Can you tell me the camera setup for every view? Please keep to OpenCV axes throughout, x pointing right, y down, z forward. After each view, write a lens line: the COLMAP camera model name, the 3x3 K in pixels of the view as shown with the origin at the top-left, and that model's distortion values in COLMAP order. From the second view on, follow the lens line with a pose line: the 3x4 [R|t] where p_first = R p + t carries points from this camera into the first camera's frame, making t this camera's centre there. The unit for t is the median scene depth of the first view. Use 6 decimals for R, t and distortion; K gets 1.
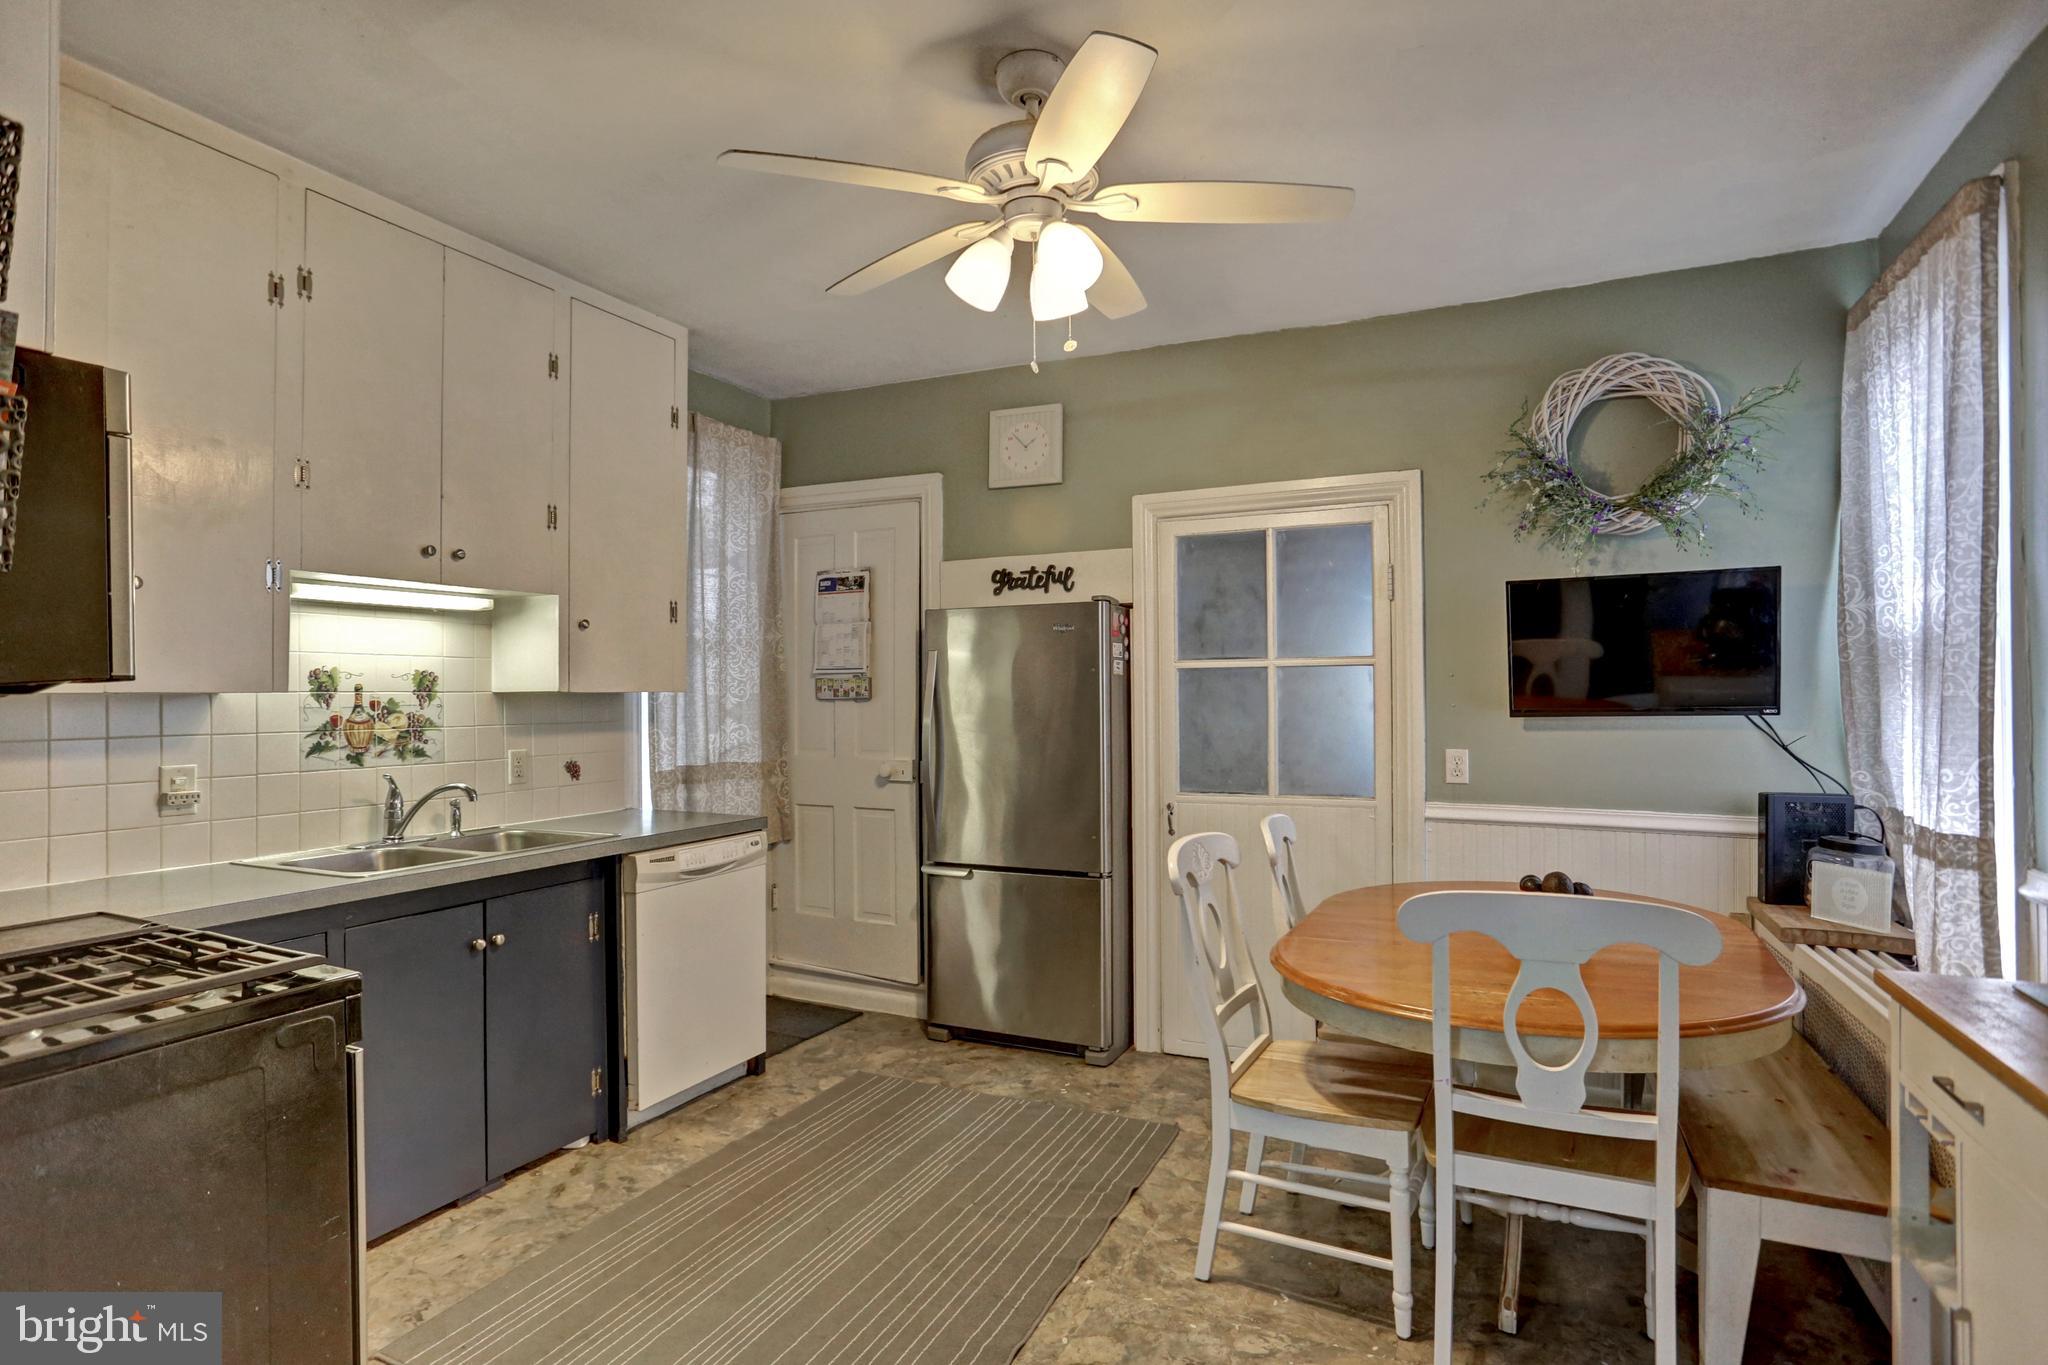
lens RADIAL K [[1036.7, 0, 1031.3], [0, 1036.7, 686.4], [0, 0, 1]] dist [-0.030232, 0.000680]
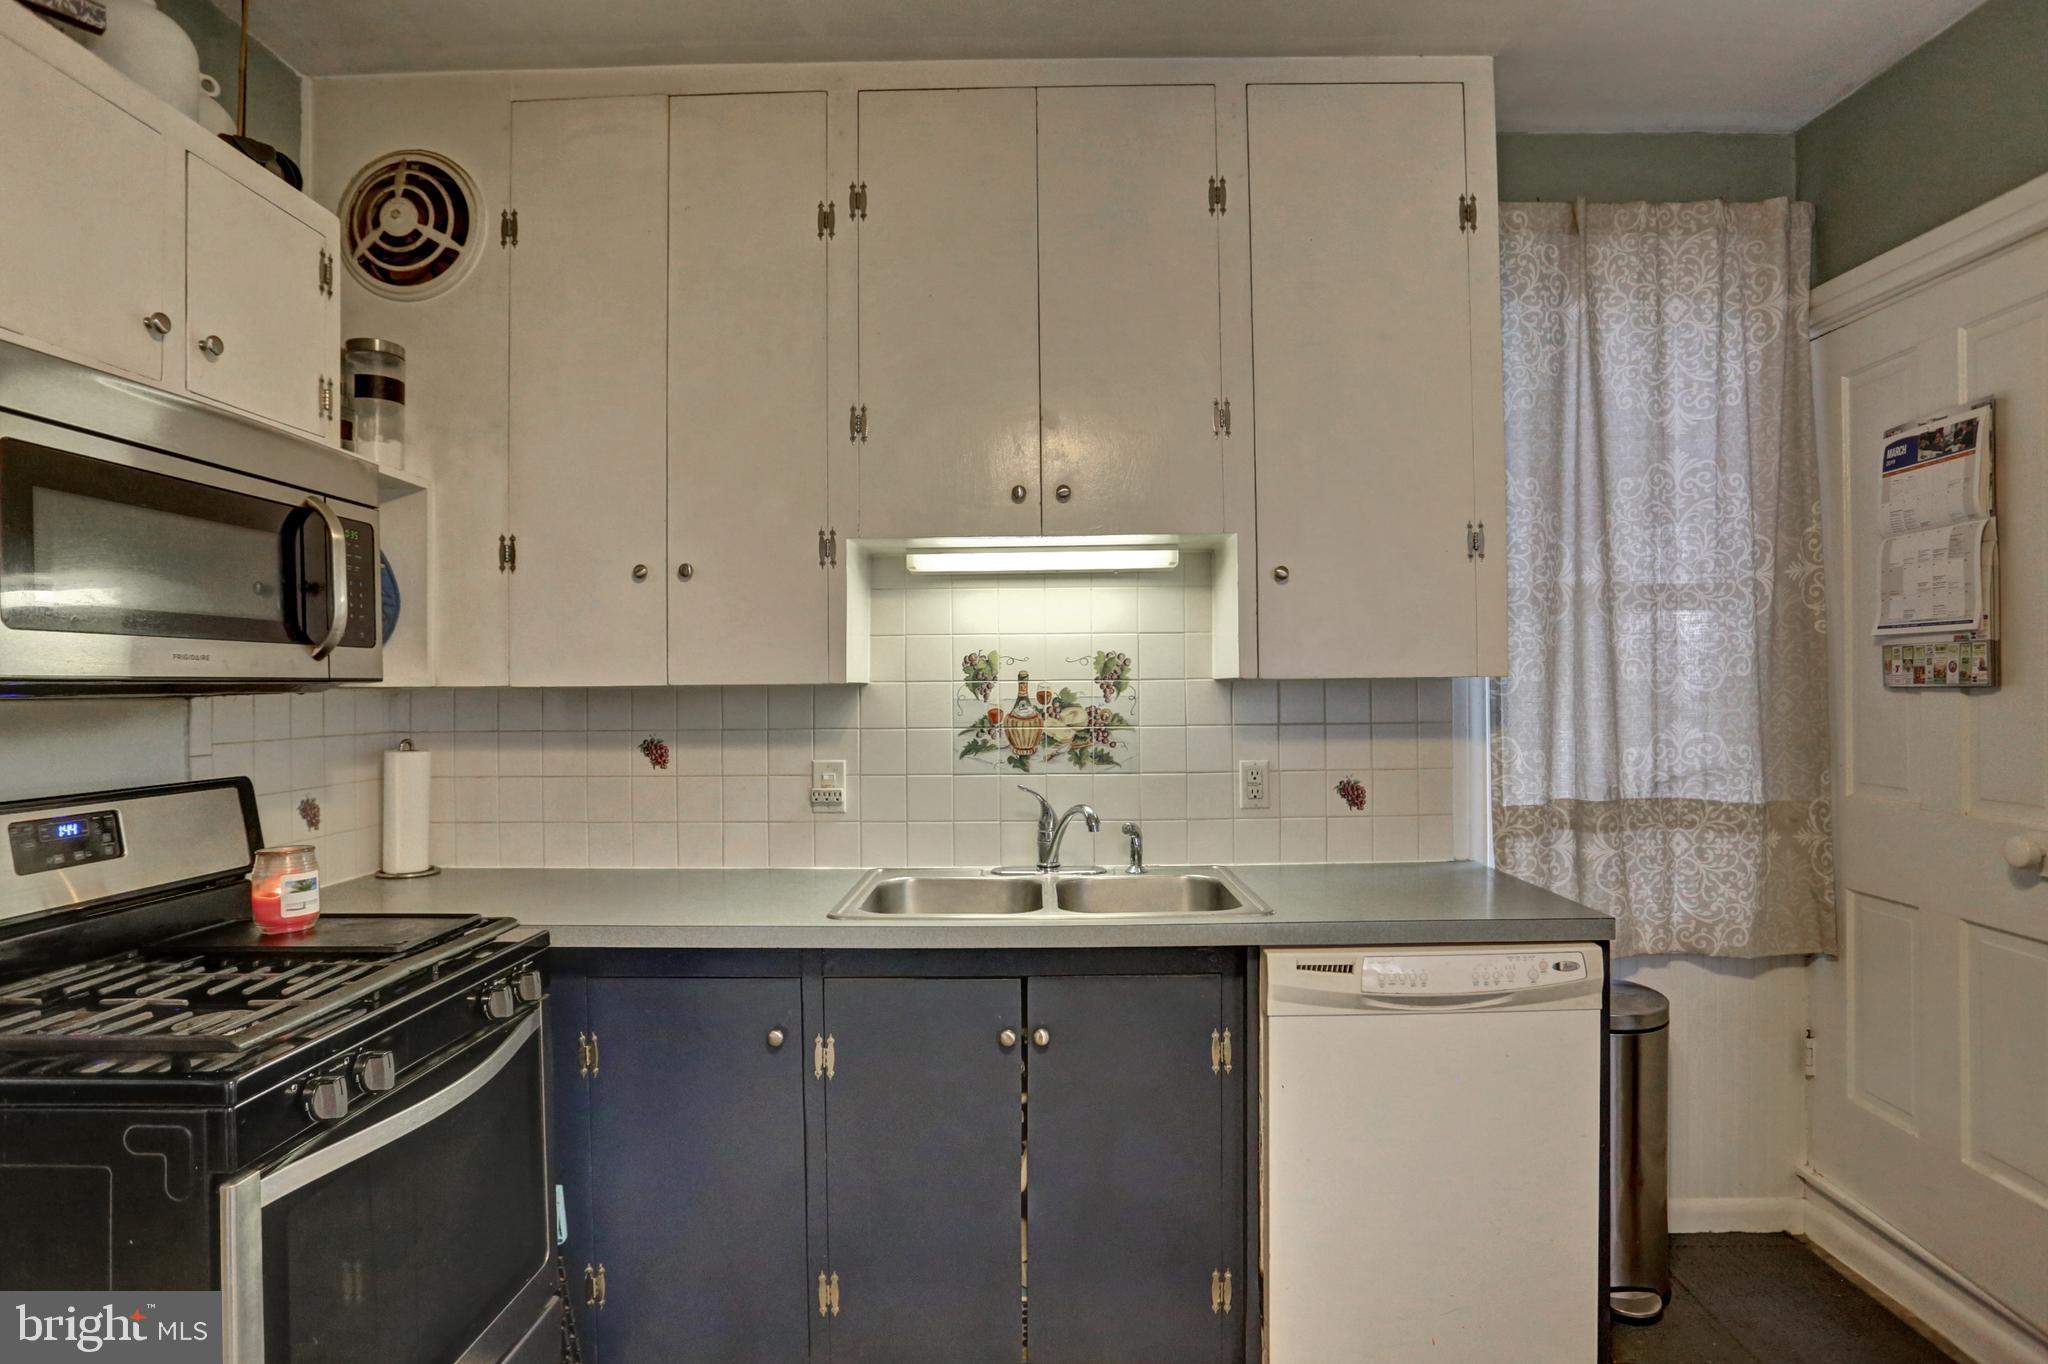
lens RADIAL K [[1091.9, 0, 1024.0], [0, 1091.9, 682.0], [0, 0, 1]] dist [-0.071079, 0.040038]
pose [[0.413341, -0.000191, -0.910576, 0.108875], [0.014317, 0.999878, 0.006289, 0.000822], [0.910464, -0.015637, 0.413293, 0.514976]]
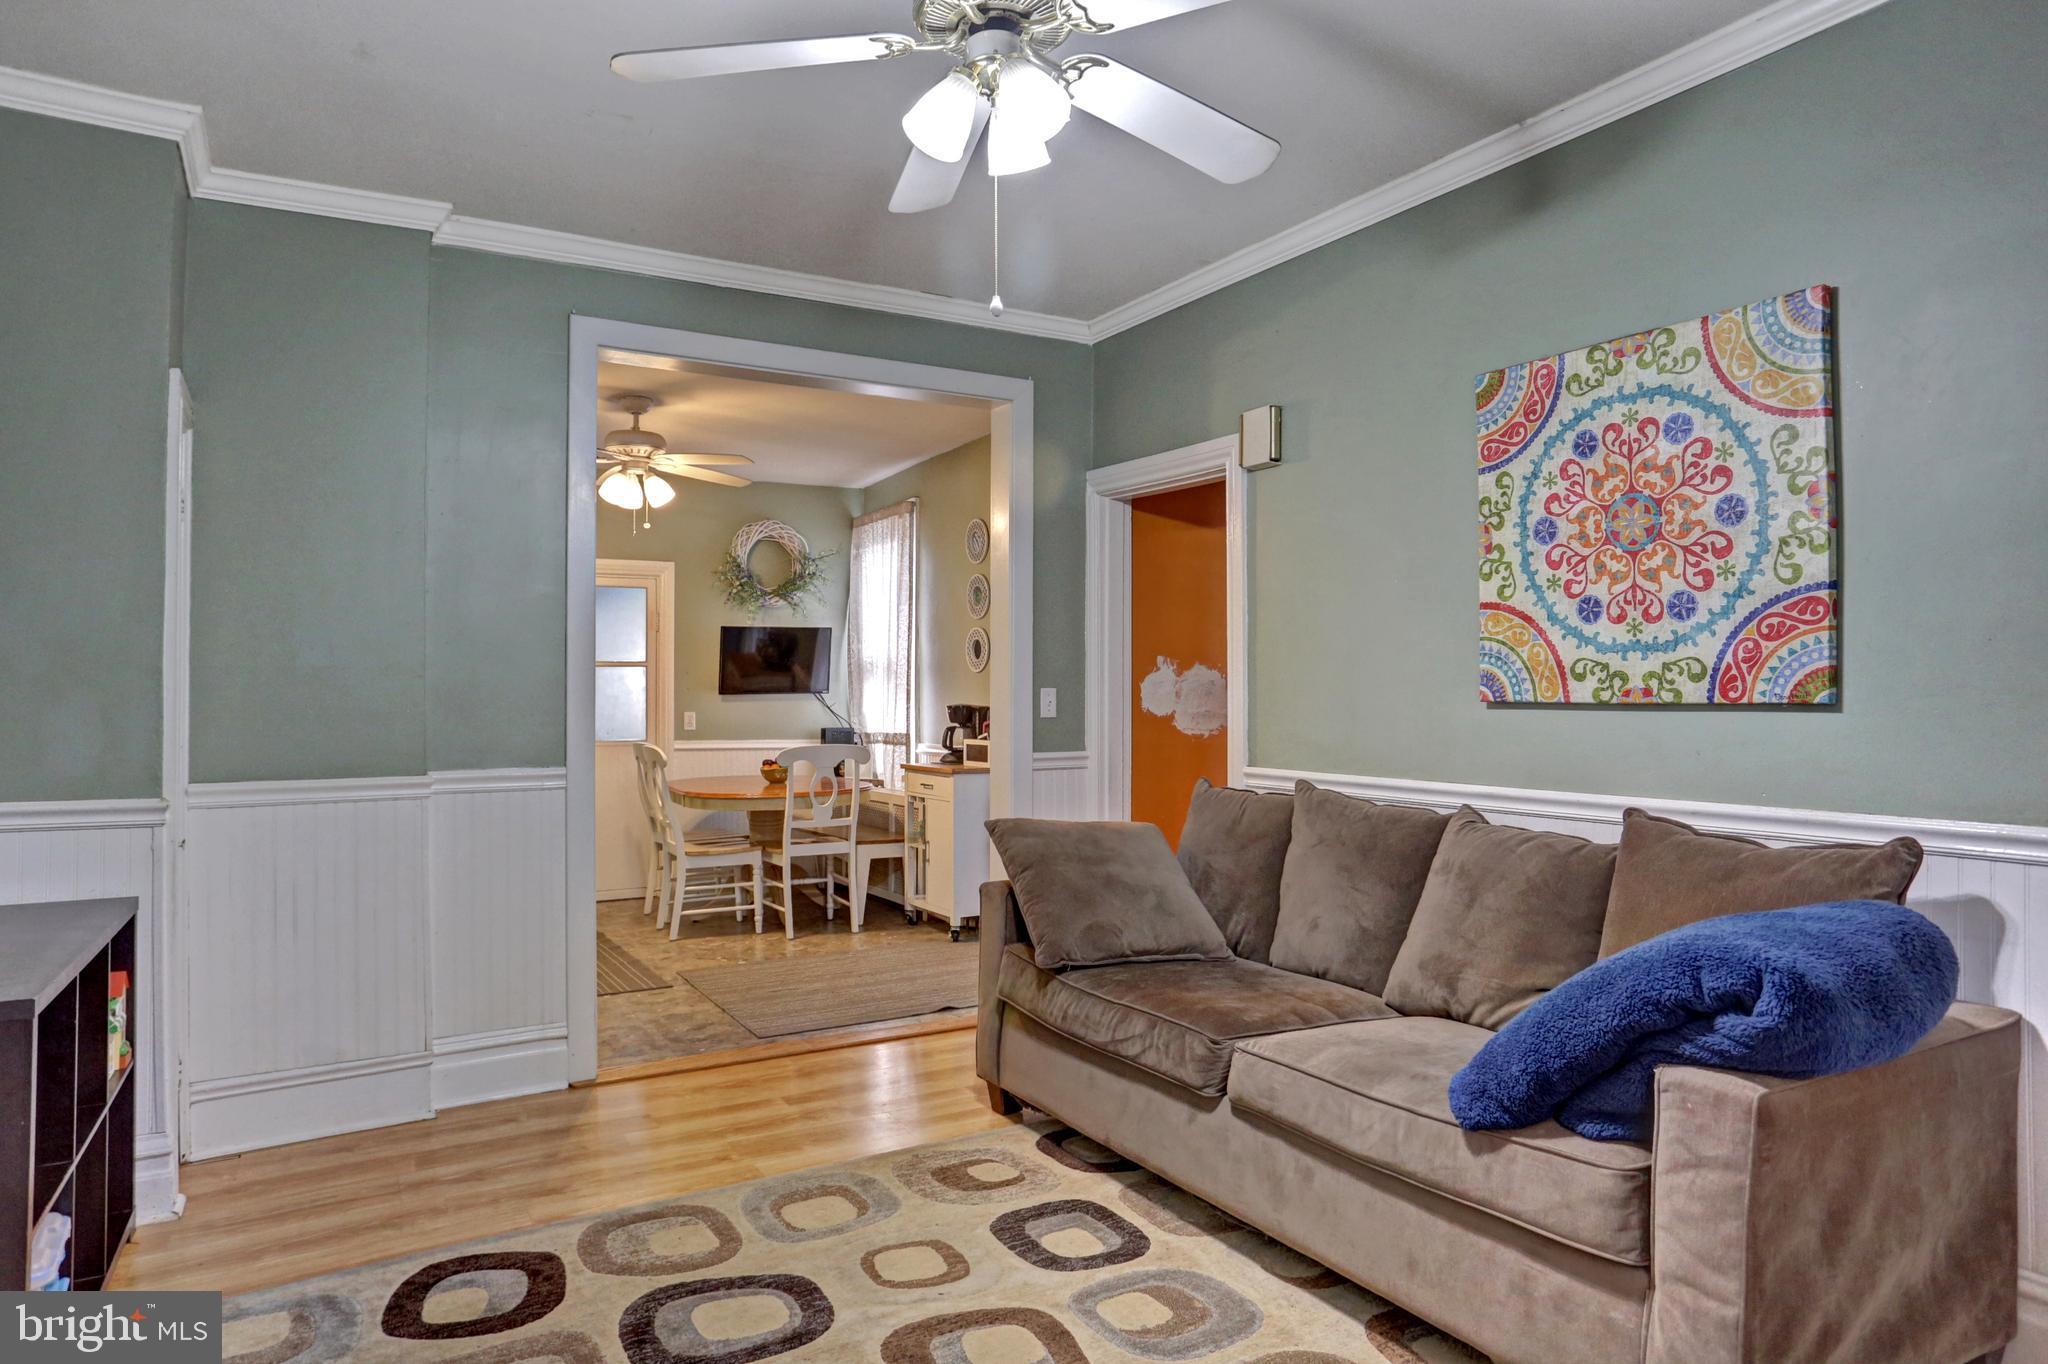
lens RADIAL K [[1197.8, 0, 1024.0], [0, 1197.8, 682.0], [0, 0, 1]] dist [-0.037271, 0.001283]
pose [[0.566496, 0.013878, 0.823948, -1.025785], [-0.005475, 0.999899, -0.013078, 0.030473], [-0.824046, 0.002897, 0.566515, -0.730427]]
